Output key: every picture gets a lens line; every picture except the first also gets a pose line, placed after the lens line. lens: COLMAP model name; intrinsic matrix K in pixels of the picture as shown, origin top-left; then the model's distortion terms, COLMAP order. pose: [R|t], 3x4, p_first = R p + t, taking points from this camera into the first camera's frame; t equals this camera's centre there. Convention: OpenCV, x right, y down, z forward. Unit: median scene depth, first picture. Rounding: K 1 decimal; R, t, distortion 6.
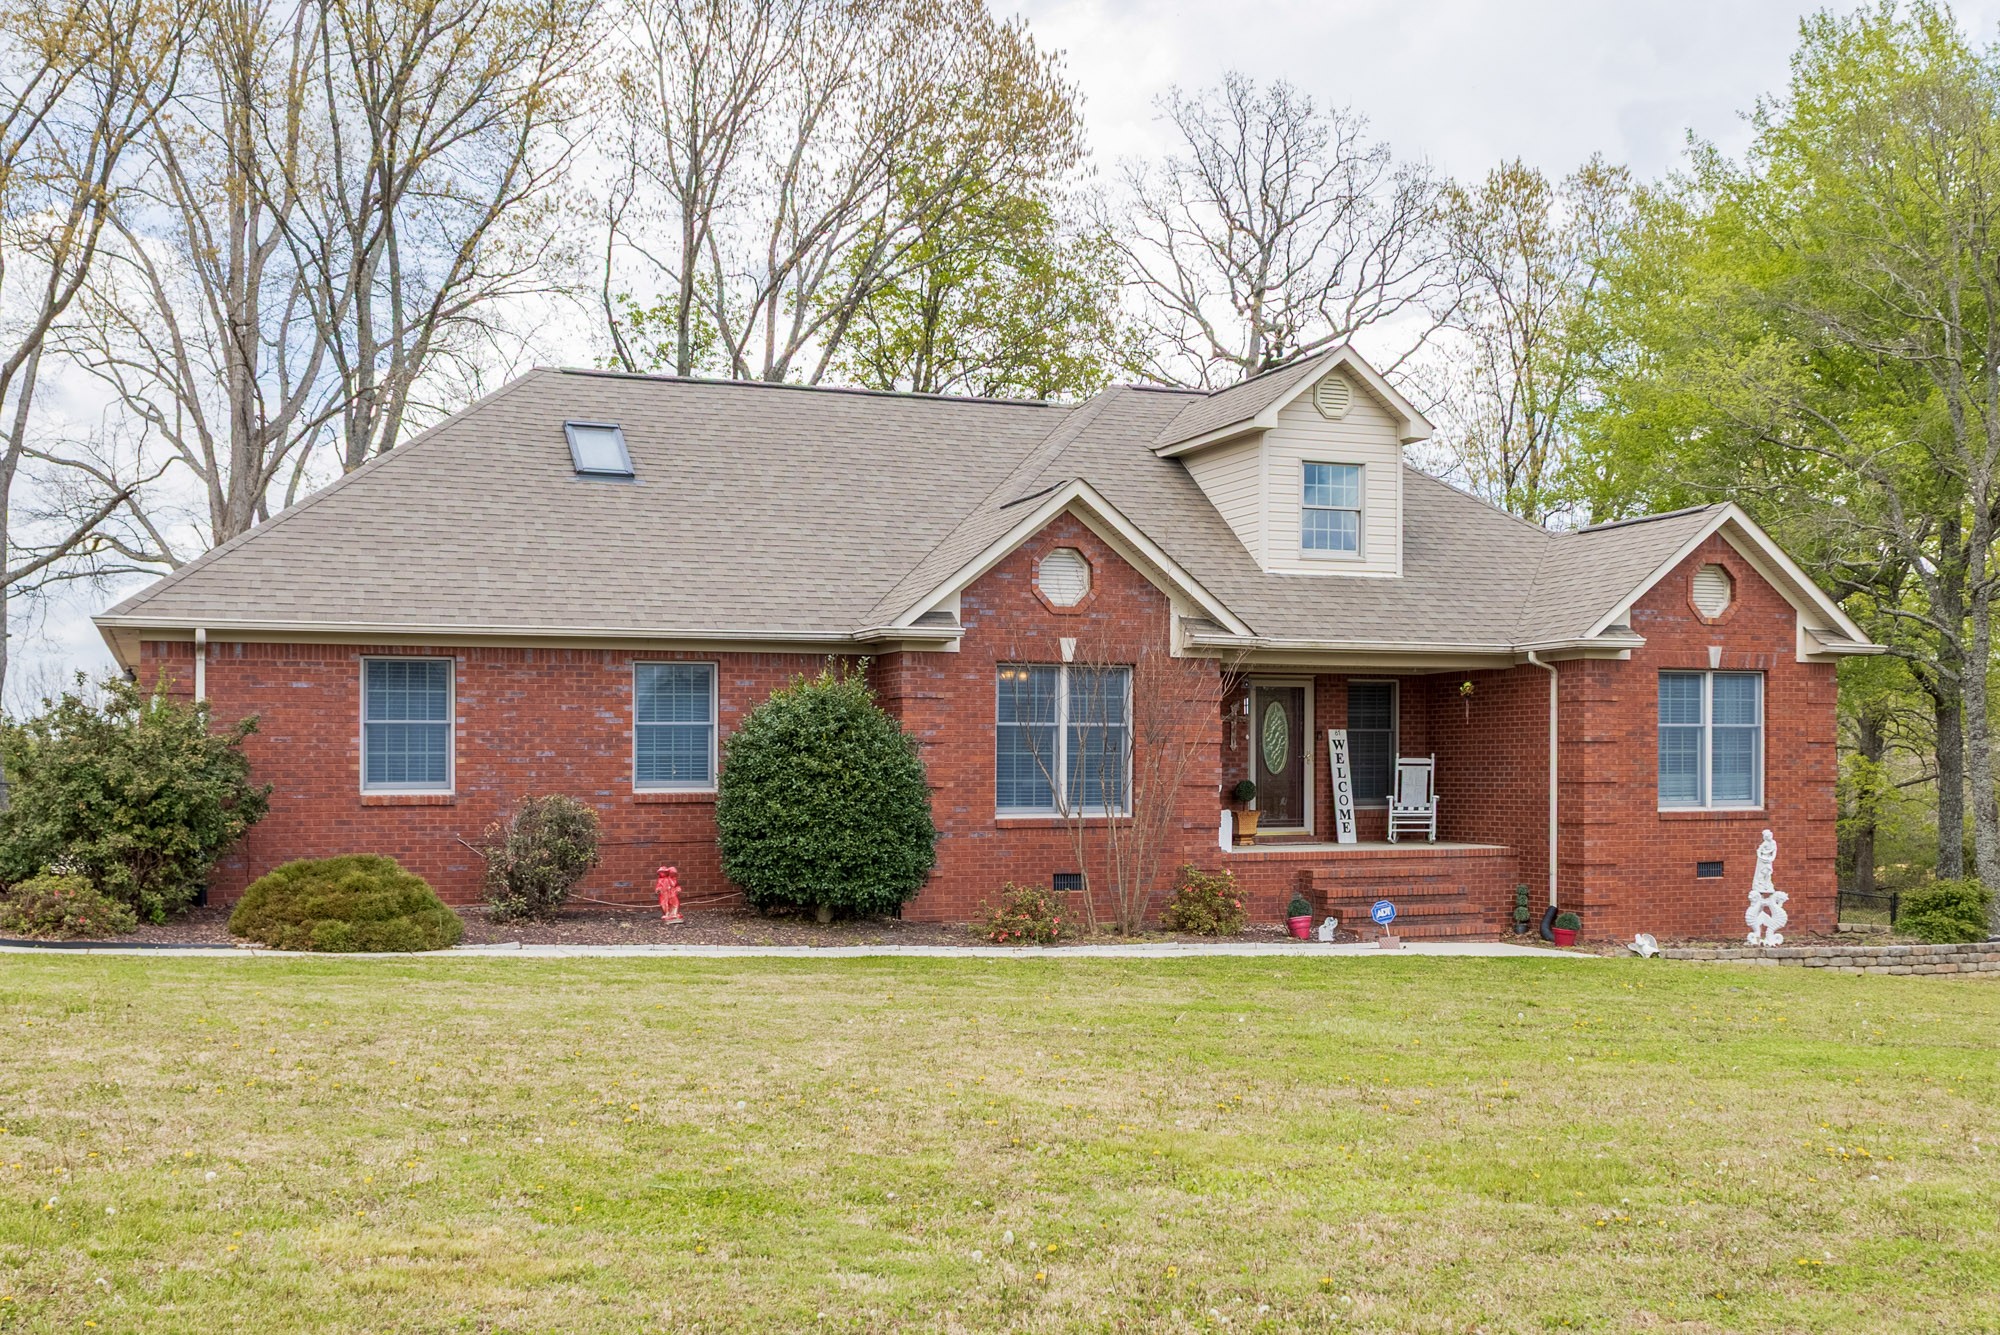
lens RADIAL K [[2046.1, 0, 1000.0], [0, 2046.1, 667.5], [0, 0, 1]] dist [-0.112867, 0.305416]
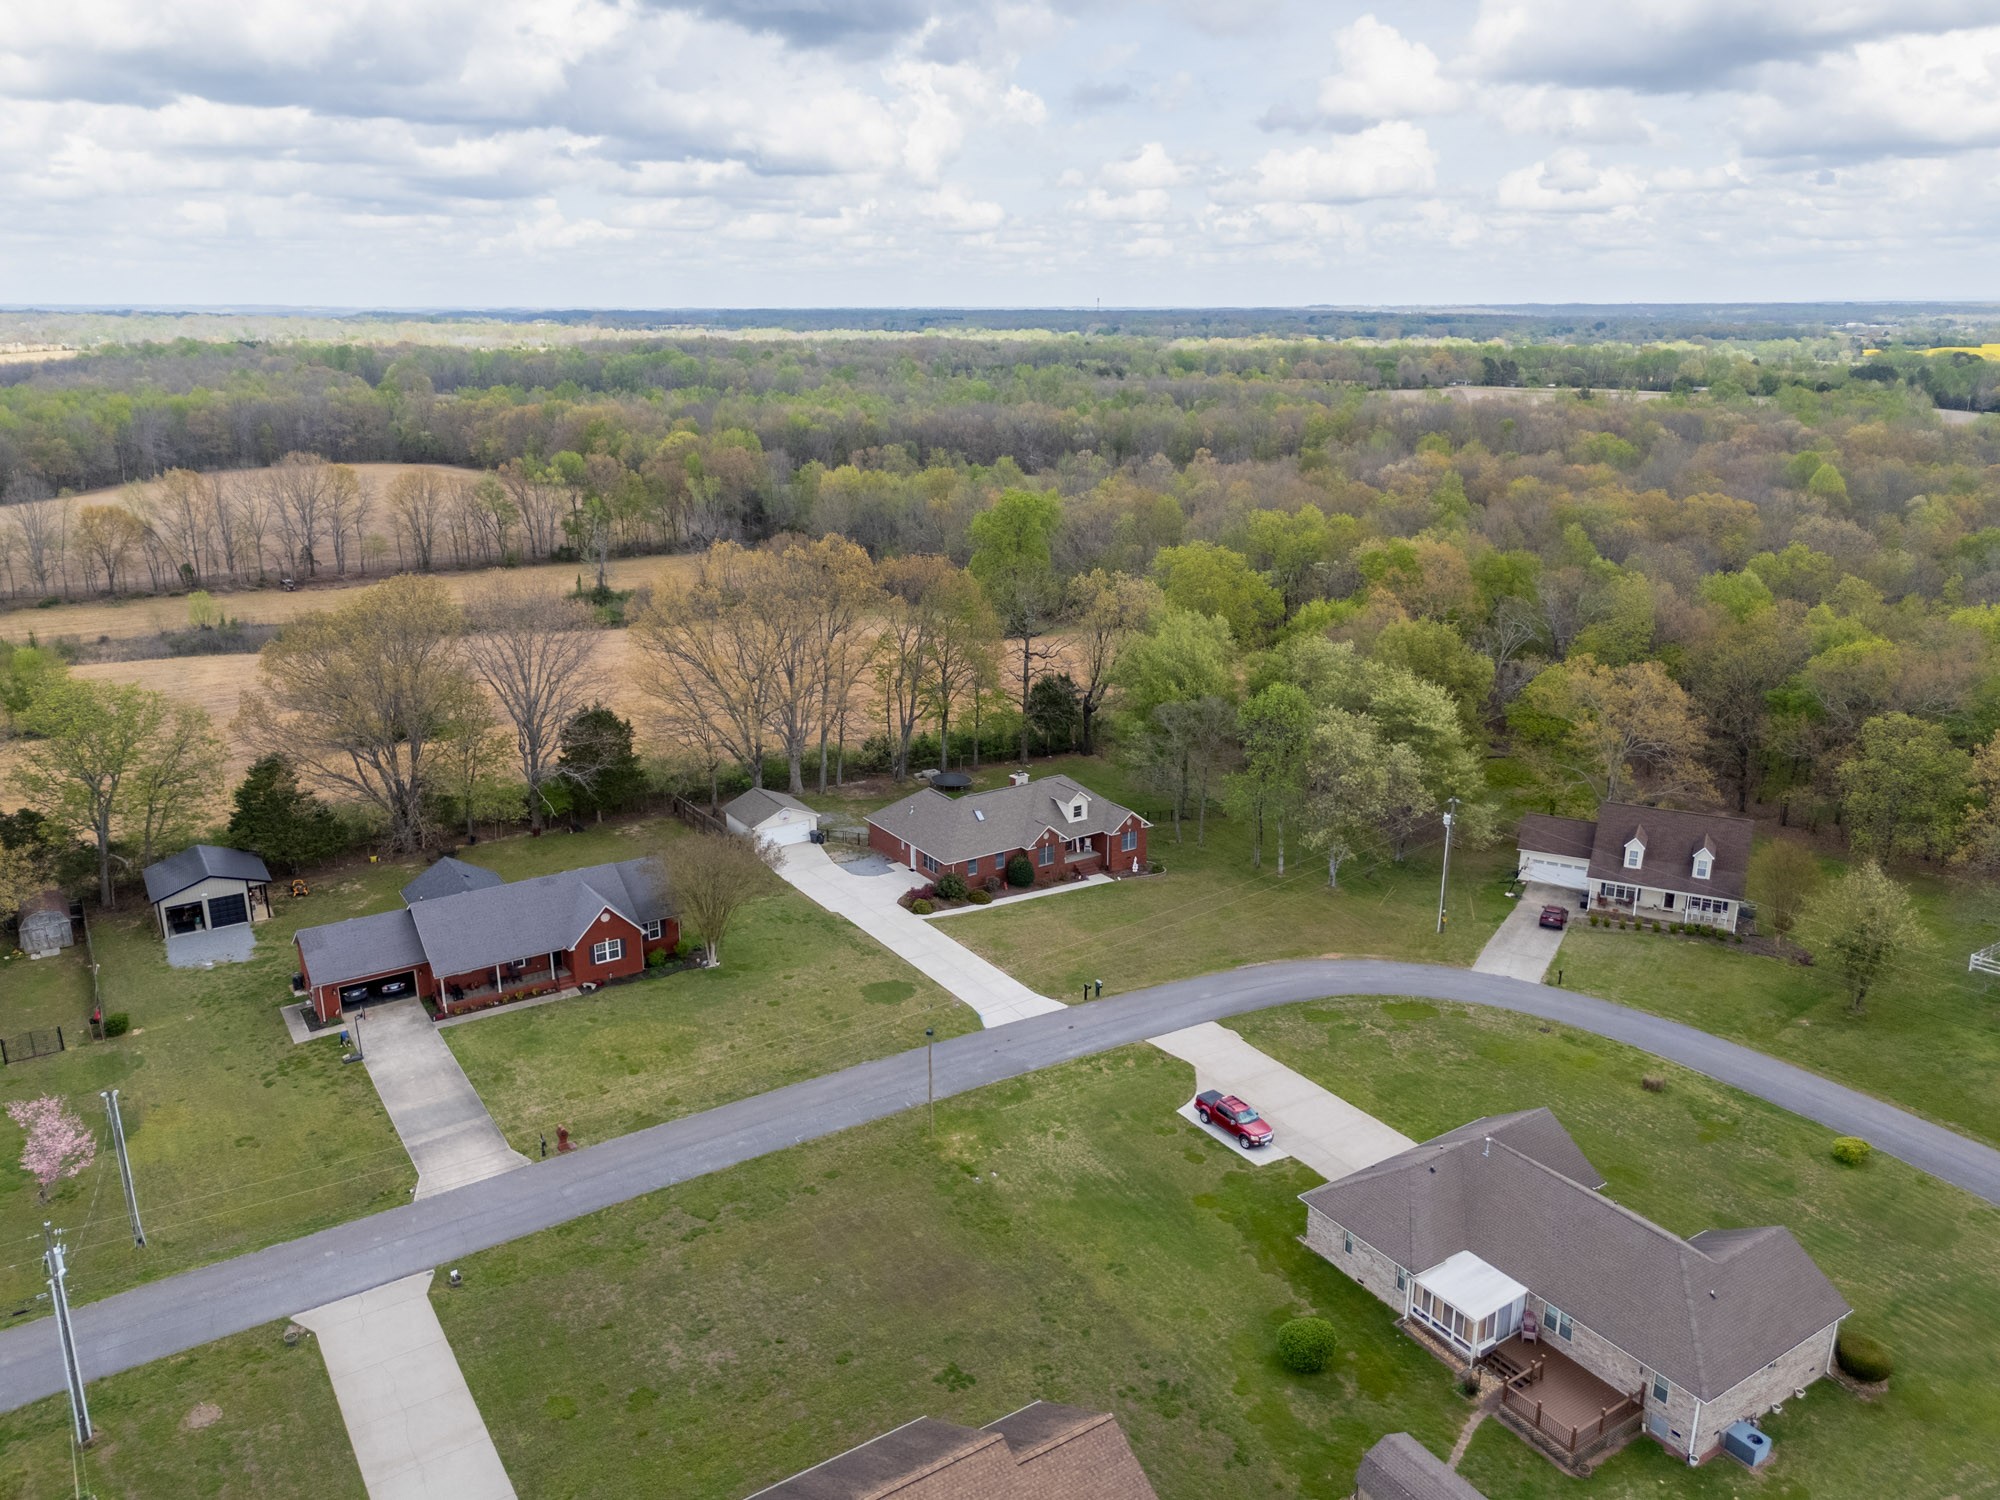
lens RADIAL K [[1473.3, 0, 972.5], [0, 1473.3, 668.8], [0, 0, 1]] dist [0.035207, -0.006063]
pose [[0.984049, -0.050217, 0.170661, -1.057031], [0.000738, 0.960474, 0.278367, -2.003287], [-0.177894, -0.273801, 0.945191, -3.671650]]
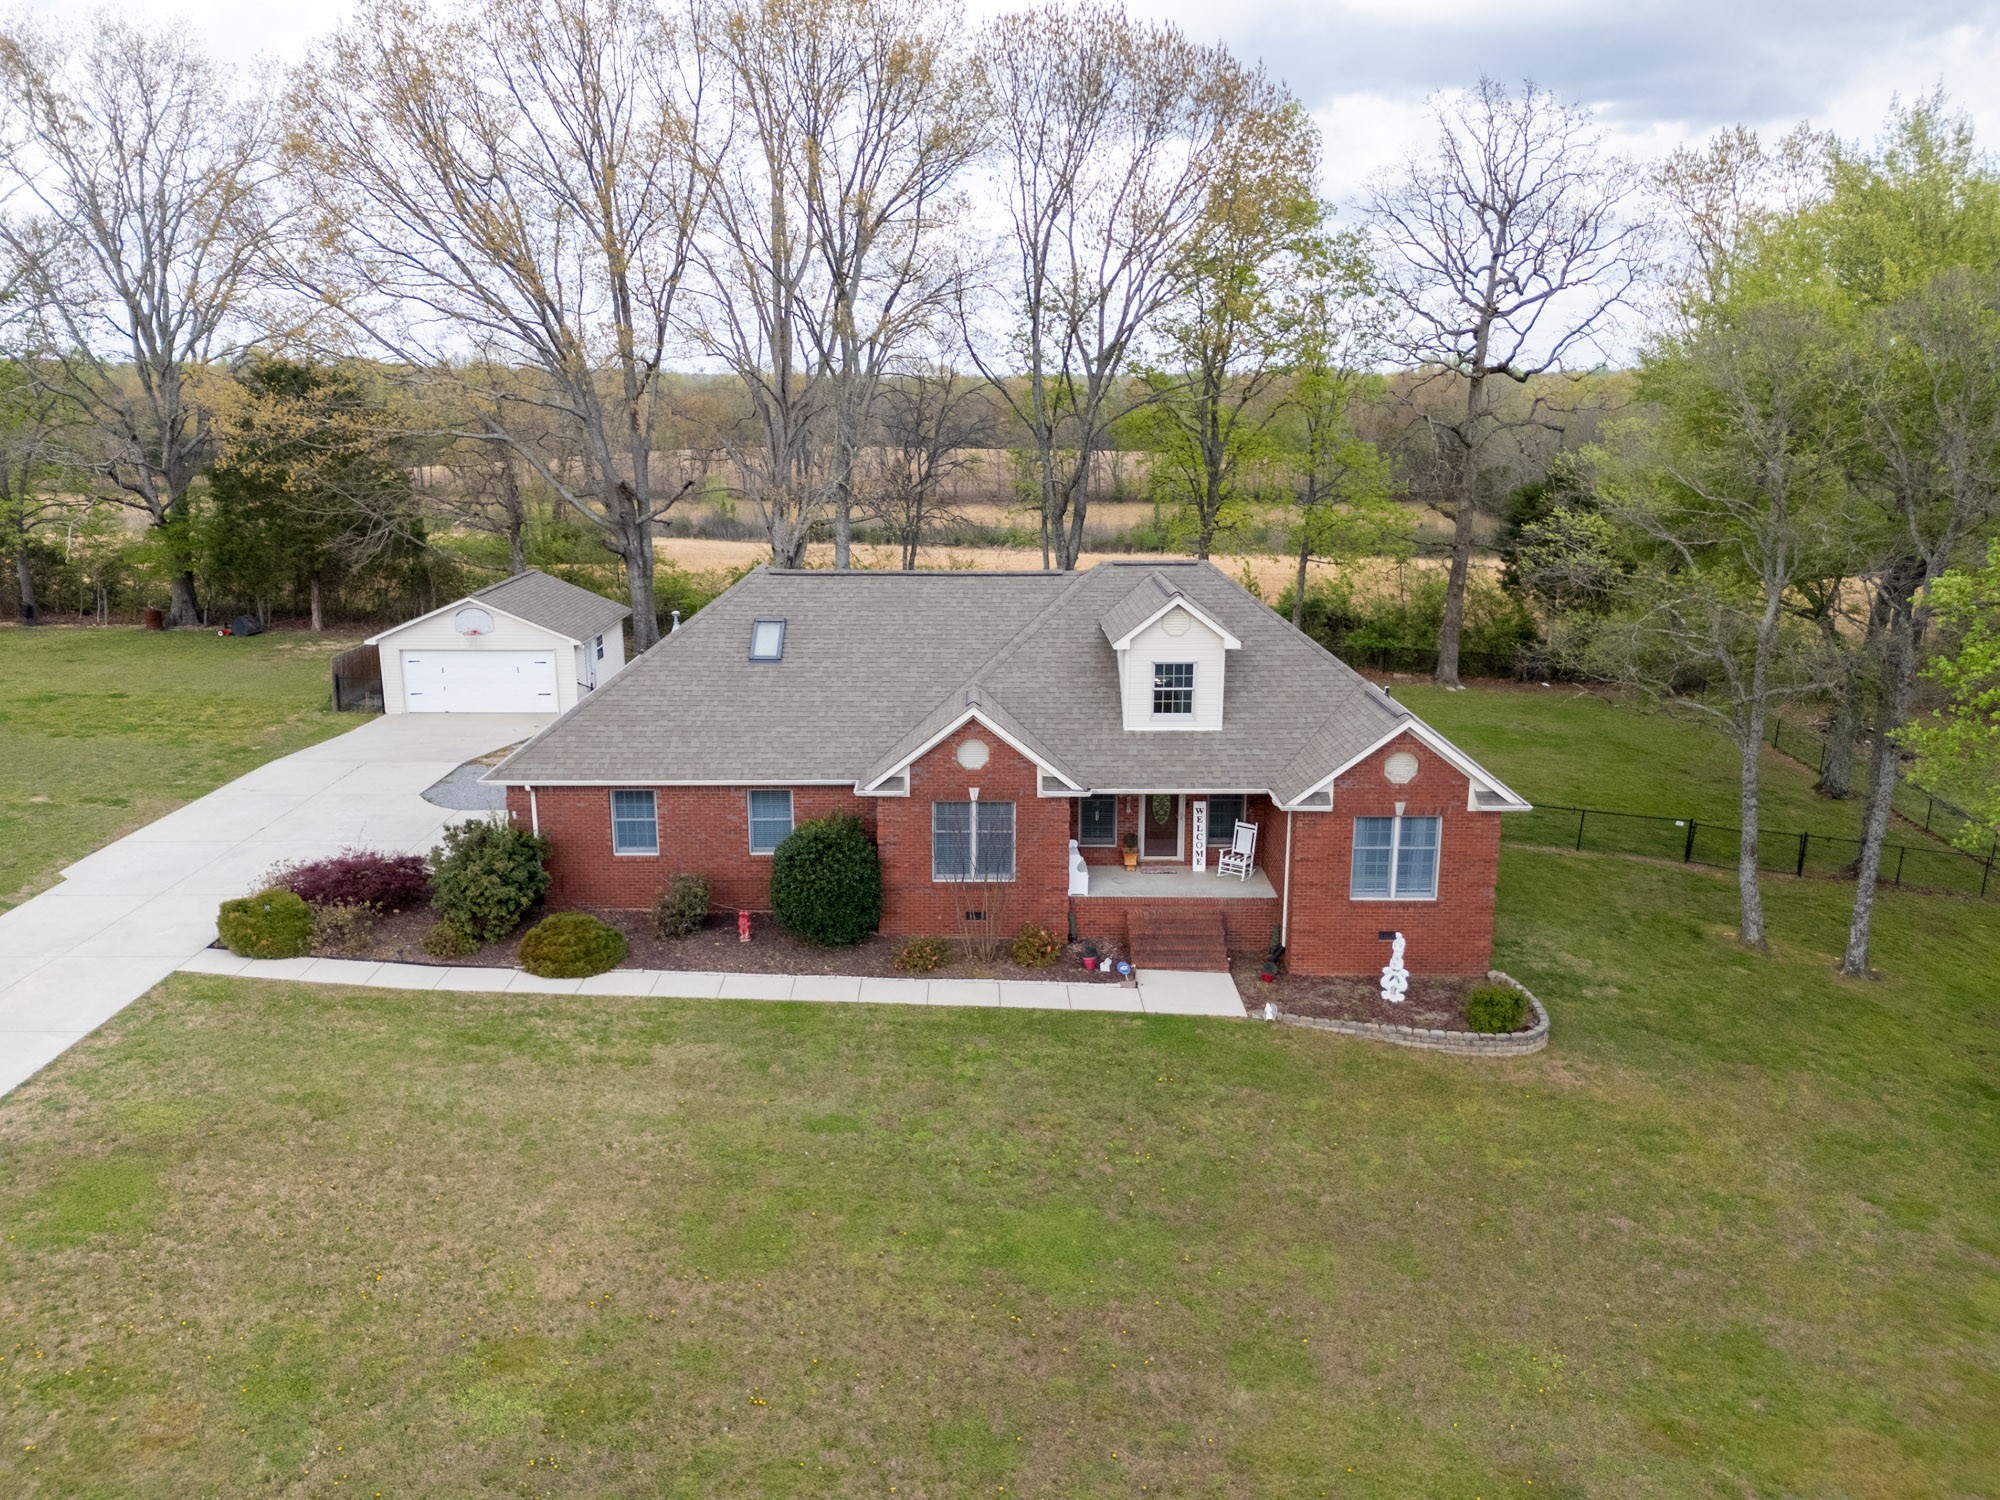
lens RADIAL K [[1473.3, 0, 972.5], [0, 1473.3, 668.8], [0, 0, 1]] dist [0.035207, -0.006063]
pose [[0.925119, 0.068426, -0.373461, 0.463240], [0.023410, 0.971475, 0.235984, -0.384674], [0.378955, -0.227056, 0.897128, -0.123168]]
